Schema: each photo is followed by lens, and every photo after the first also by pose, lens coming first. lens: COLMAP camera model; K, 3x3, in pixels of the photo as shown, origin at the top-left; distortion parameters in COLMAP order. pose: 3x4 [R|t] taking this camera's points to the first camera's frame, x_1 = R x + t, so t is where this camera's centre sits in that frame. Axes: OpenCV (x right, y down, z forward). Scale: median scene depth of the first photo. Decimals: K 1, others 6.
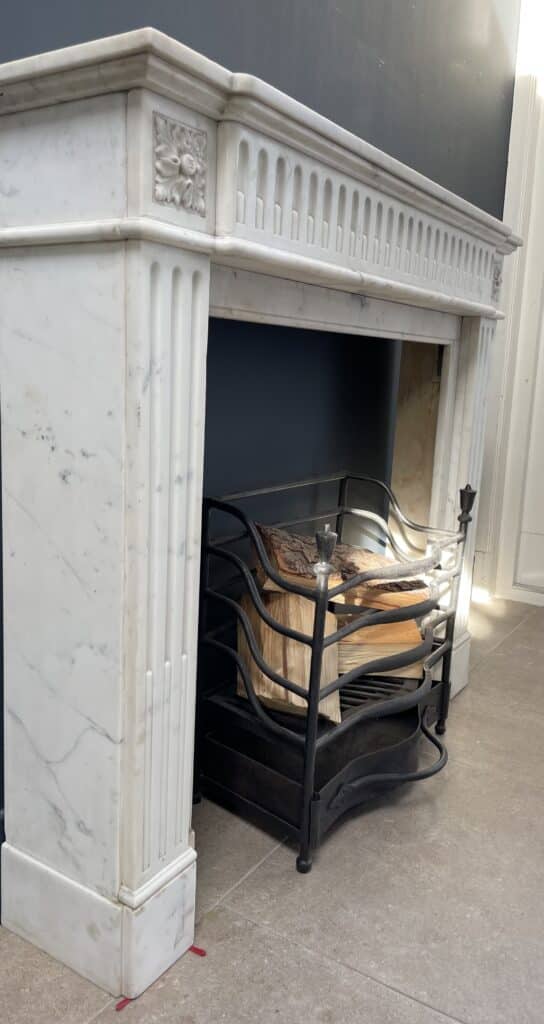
lens RADIAL K [[779.6, 0, 258.3], [0, 779.6, 505.9], [0, 0, 1]] dist [0.081304, -0.099528]
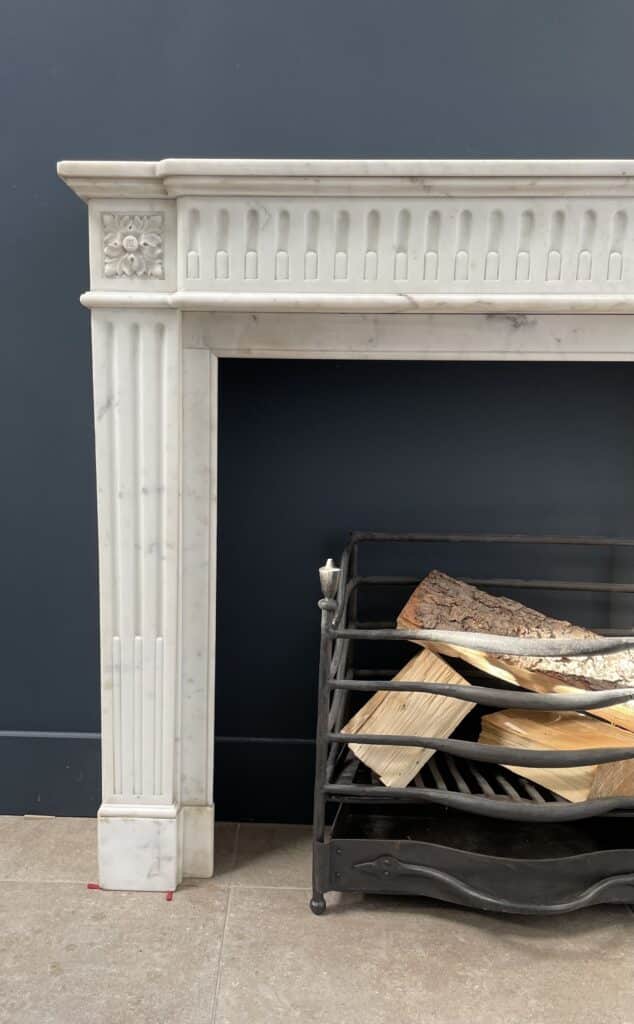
lens RADIAL K [[871.6, 0, 266.1], [0, 871.6, 558.8], [0, 0, 1]] dist [0.094482, -0.116120]
pose [[0.520475, 0.121617, -0.845171, 1.166179], [-0.144943, 0.988024, 0.052914, -0.027708], [0.841485, 0.094961, 0.531870, 0.416121]]
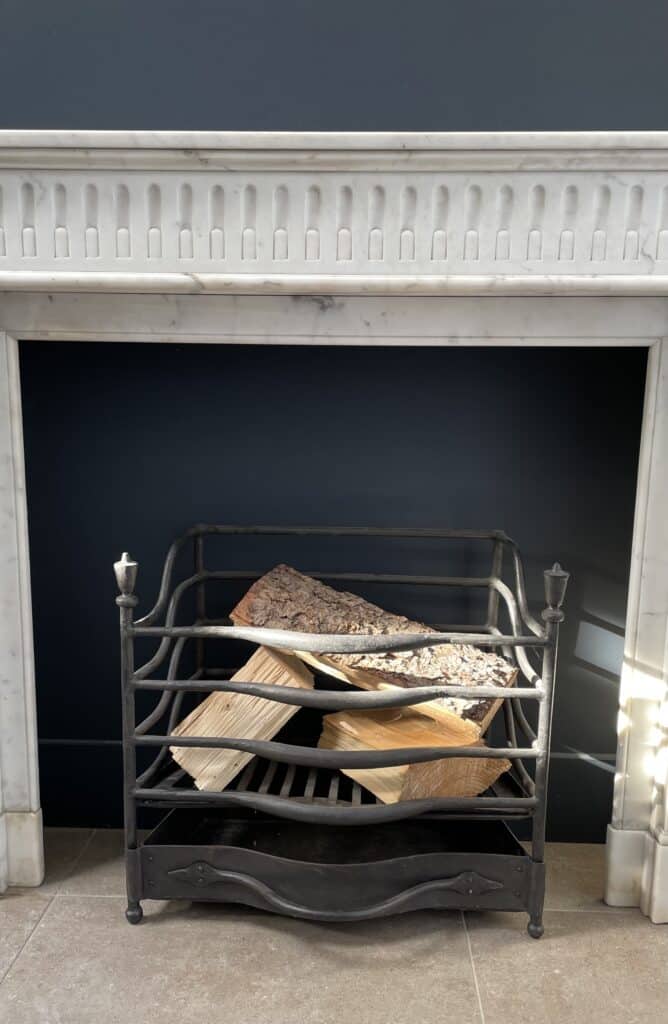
lens RADIAL K [[898.3, 0, 331.8], [0, 898.3, 564.5], [0, 0, 1]] dist [0.110799, -0.179664]
pose [[0.519102, 0.130413, -0.844704, 1.353899], [-0.141683, 0.987747, 0.065429, -0.082055], [0.842887, 0.085716, 0.531219, 0.758999]]
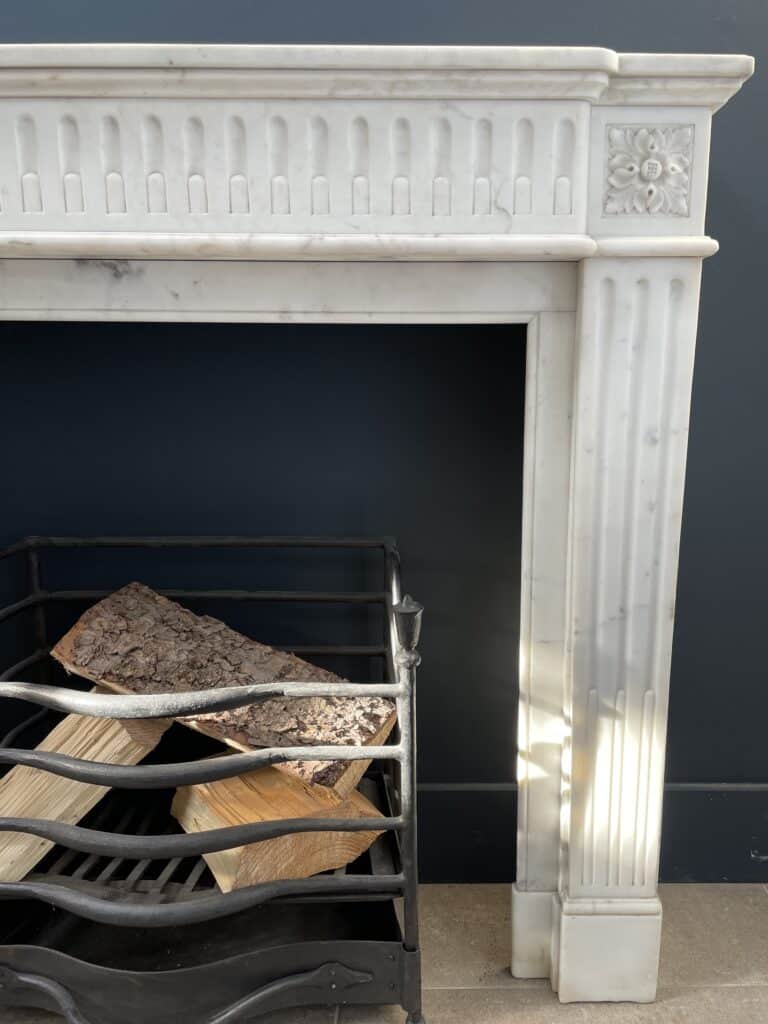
lens RADIAL K [[813.0, 0, 457.9], [0, 813.0, 522.5], [0, 0, 1]] dist [0.067164, -0.076968]
pose [[0.561759, 0.132624, -0.816601, 1.214974], [-0.124942, 0.989346, 0.074729, -0.200976], [0.817812, 0.060048, 0.572344, 1.211910]]
